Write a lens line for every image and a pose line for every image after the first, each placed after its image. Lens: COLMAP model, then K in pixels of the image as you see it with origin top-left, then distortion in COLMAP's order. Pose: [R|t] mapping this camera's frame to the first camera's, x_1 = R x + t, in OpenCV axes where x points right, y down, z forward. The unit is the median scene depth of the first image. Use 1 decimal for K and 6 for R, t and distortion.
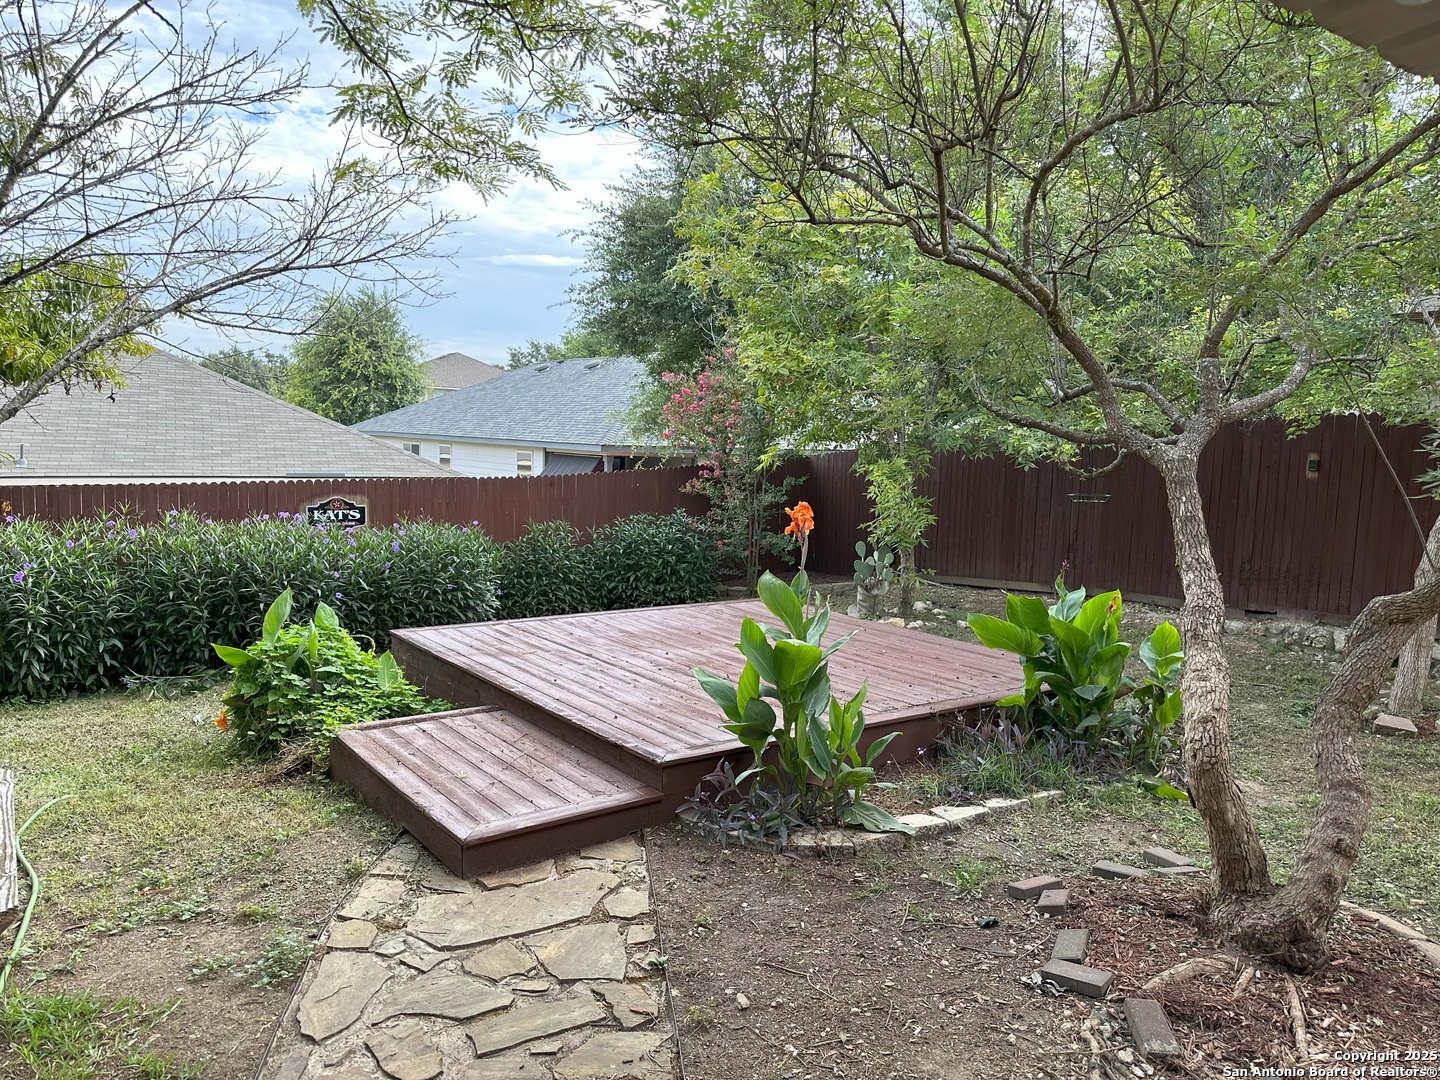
lens RADIAL K [[1022.6, 0, 716.3], [0, 1022.6, 489.6], [0, 0, 1]] dist [0.070790, -0.078850]
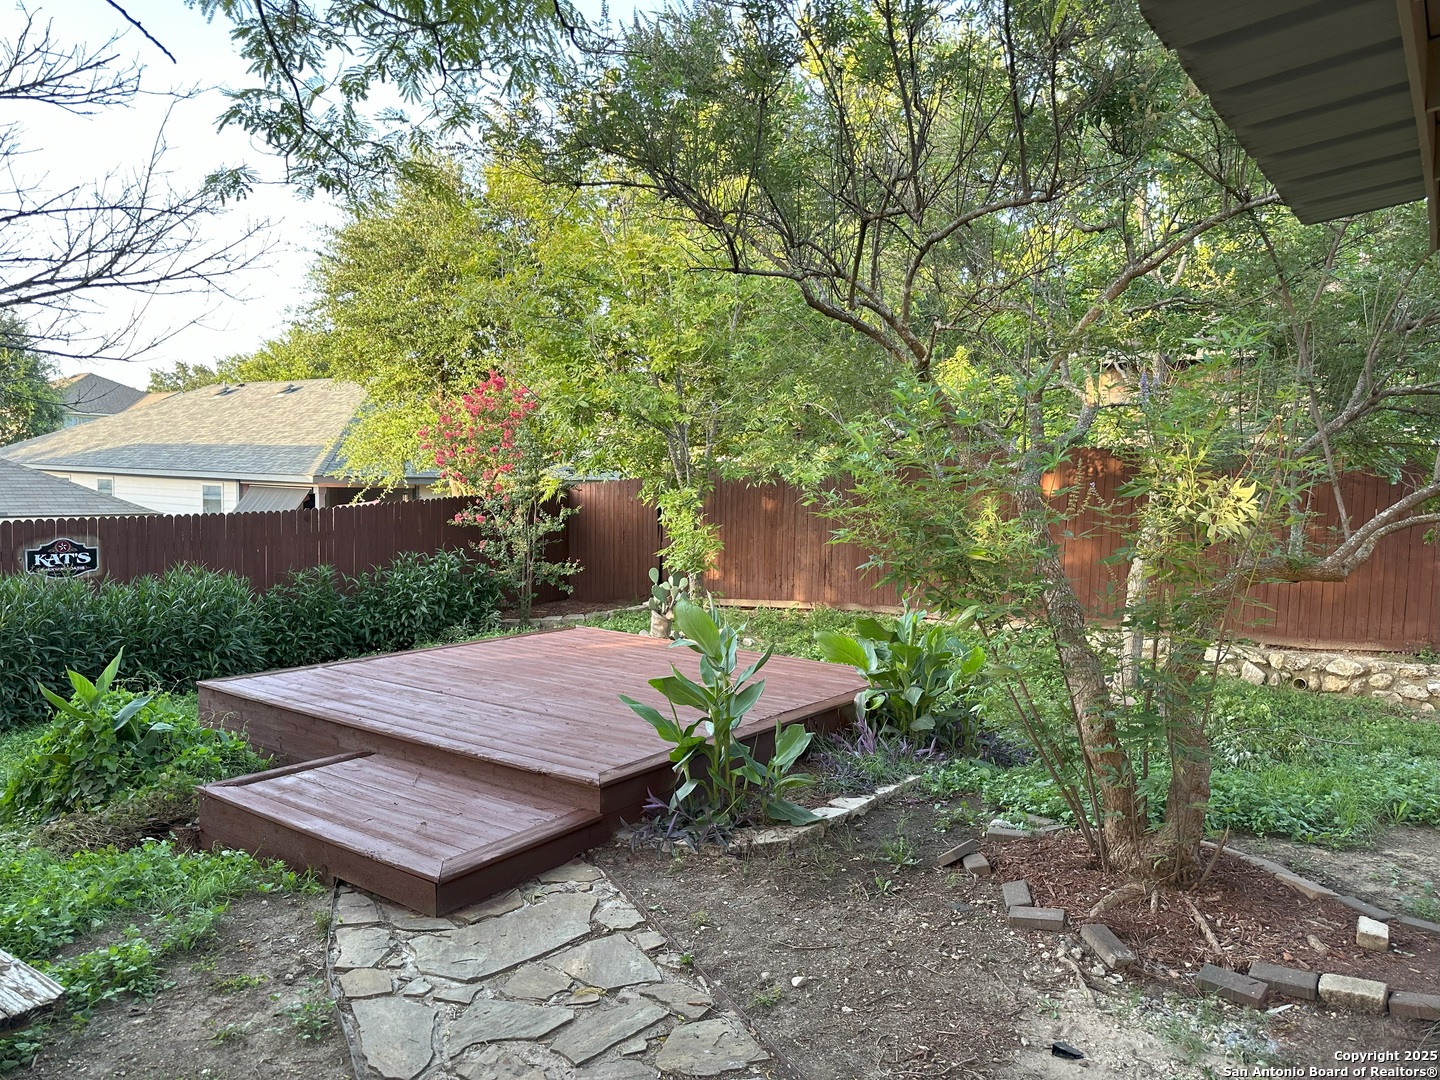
lens RADIAL K [[1019.2, 0, 720.0], [0, 1019.2, 540.0], [0, 0, 1]] dist [0.075401, -0.118568]
pose [[0.953326, -0.027388, 0.300697, -0.228485], [0.021242, 0.999494, 0.023688, -0.000832], [-0.301194, -0.016195, 0.953425, -0.010707]]
